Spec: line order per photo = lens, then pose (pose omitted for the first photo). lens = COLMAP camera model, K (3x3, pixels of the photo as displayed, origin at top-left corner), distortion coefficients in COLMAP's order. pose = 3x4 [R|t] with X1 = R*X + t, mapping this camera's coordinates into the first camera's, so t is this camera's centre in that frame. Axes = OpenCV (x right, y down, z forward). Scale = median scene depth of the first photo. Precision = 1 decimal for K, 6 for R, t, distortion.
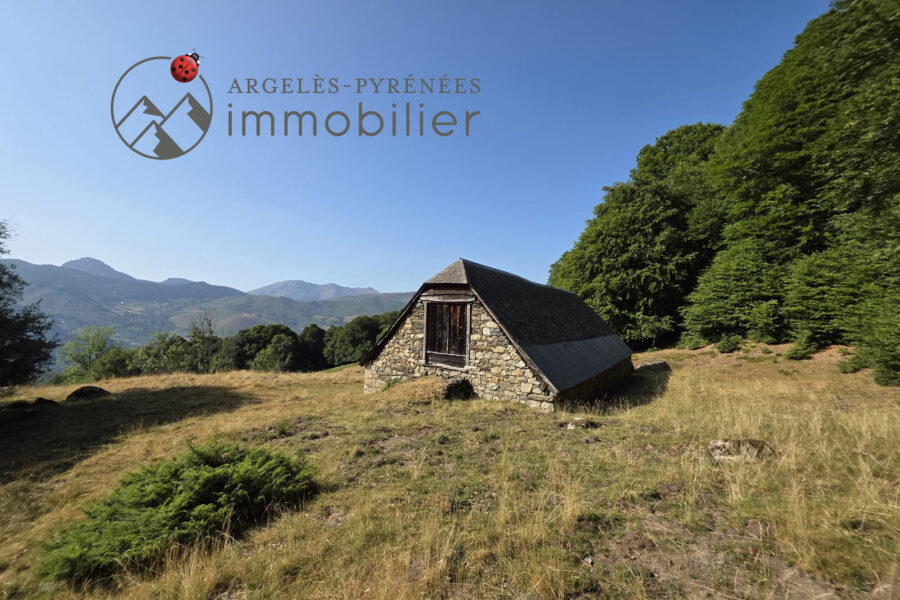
lens RADIAL K [[363.4, 0, 447.9], [0, 363.4, 293.2], [0, 0, 1]] dist [-0.000831, 0.001343]
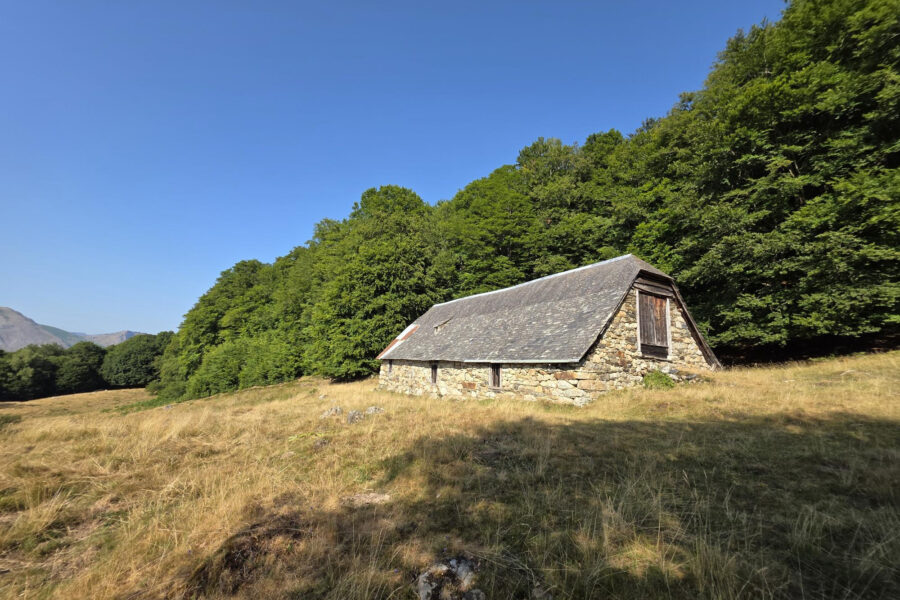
lens RADIAL K [[363.4, 0, 444.4], [0, 363.4, 299.2], [0, 0, 1]] dist [-0.000831, 0.001343]
pose [[0.458681, 0.152566, 0.875406, -0.541708], [-0.093533, 0.987967, -0.123175, 0.102986], [-0.883664, -0.025381, 0.467432, 0.491180]]
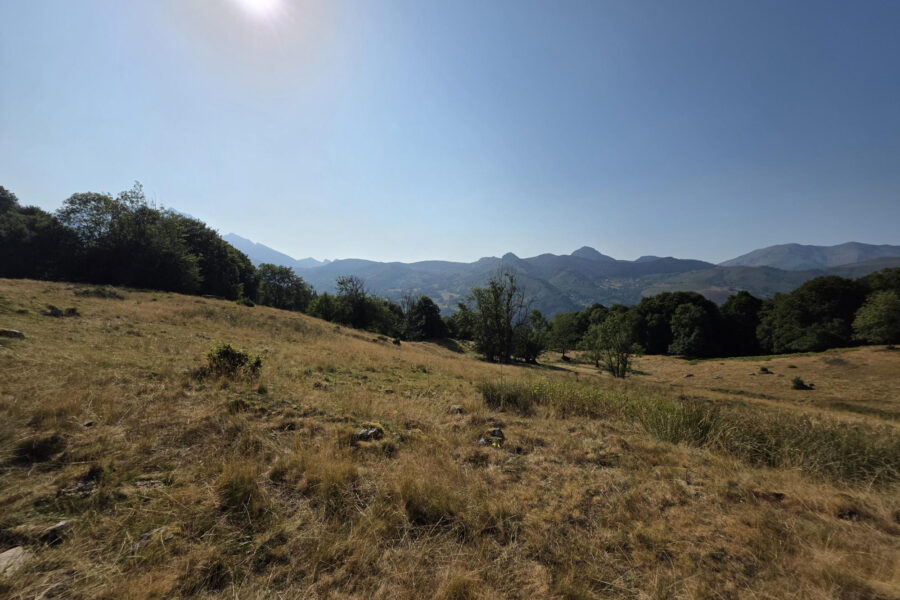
lens RADIAL K [[363.4, 0, 448.9], [0, 363.4, 295.7], [0, 0, 1]] dist [-0.000831, 0.001343]
pose [[0.405651, 0.005679, -0.914010, 0.330220], [0.063467, 0.997392, 0.034365, 0.210545], [0.911822, -0.071950, 0.404233, 1.199540]]
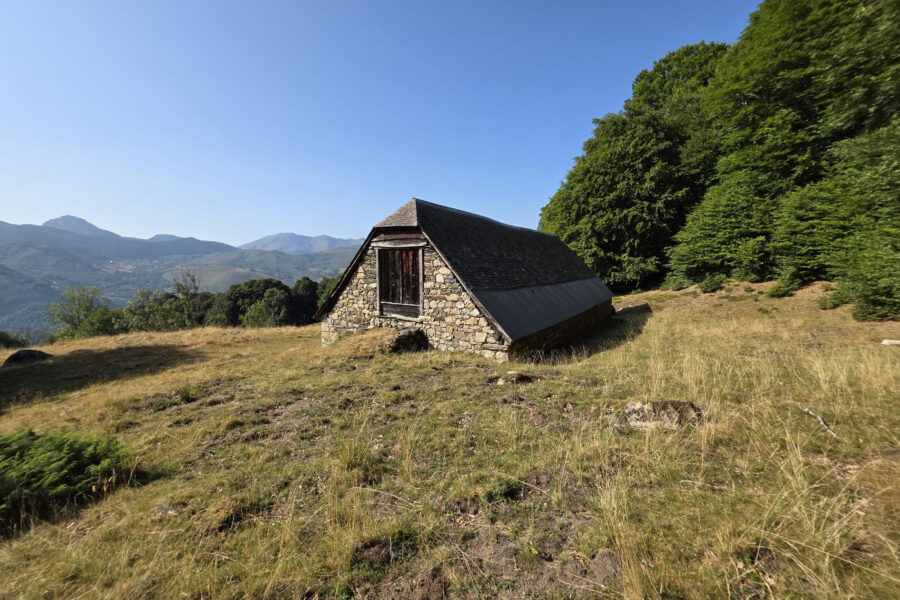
lens RADIAL K [[363.4, 0, 448.4], [0, 363.4, 294.5], [0, 0, 1]] dist [-0.000831, 0.001343]
pose [[0.999421, -0.032266, 0.010827, 0.051263], [0.030368, 0.989065, 0.144323, 0.005976], [-0.015365, -0.143910, 0.989471, 0.038485]]
